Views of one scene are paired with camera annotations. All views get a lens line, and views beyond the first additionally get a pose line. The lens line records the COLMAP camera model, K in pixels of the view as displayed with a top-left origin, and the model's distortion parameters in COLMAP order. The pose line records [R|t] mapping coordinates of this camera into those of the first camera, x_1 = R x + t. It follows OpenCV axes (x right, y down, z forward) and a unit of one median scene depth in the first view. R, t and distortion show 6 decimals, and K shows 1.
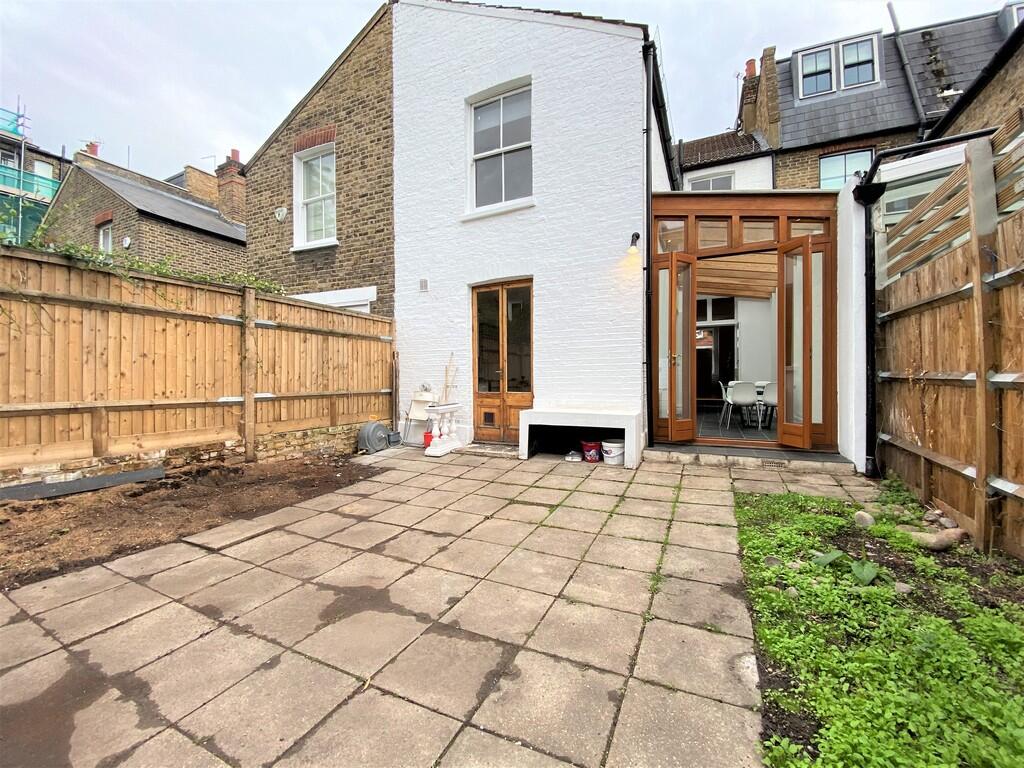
lens RADIAL K [[412.8, 0, 507.4], [0, 412.8, 381.7], [0, 0, 1]] dist [0.016063, -0.018869]
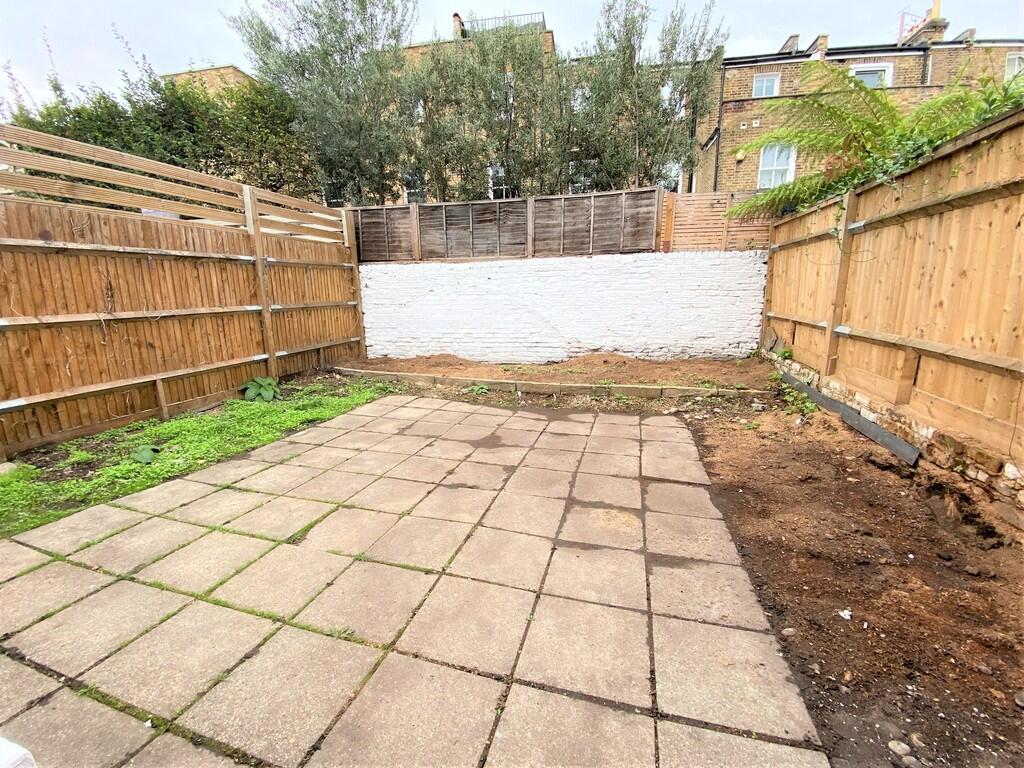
lens RADIAL K [[412.8, 0, 507.4], [0, 412.8, 381.7], [0, 0, 1]] dist [0.016063, -0.018869]
pose [[-0.985944, 0.046975, -0.160336, -0.163638], [0.012151, 0.977280, 0.211602, -0.068691], [0.166634, 0.206679, -0.964115, 2.352500]]
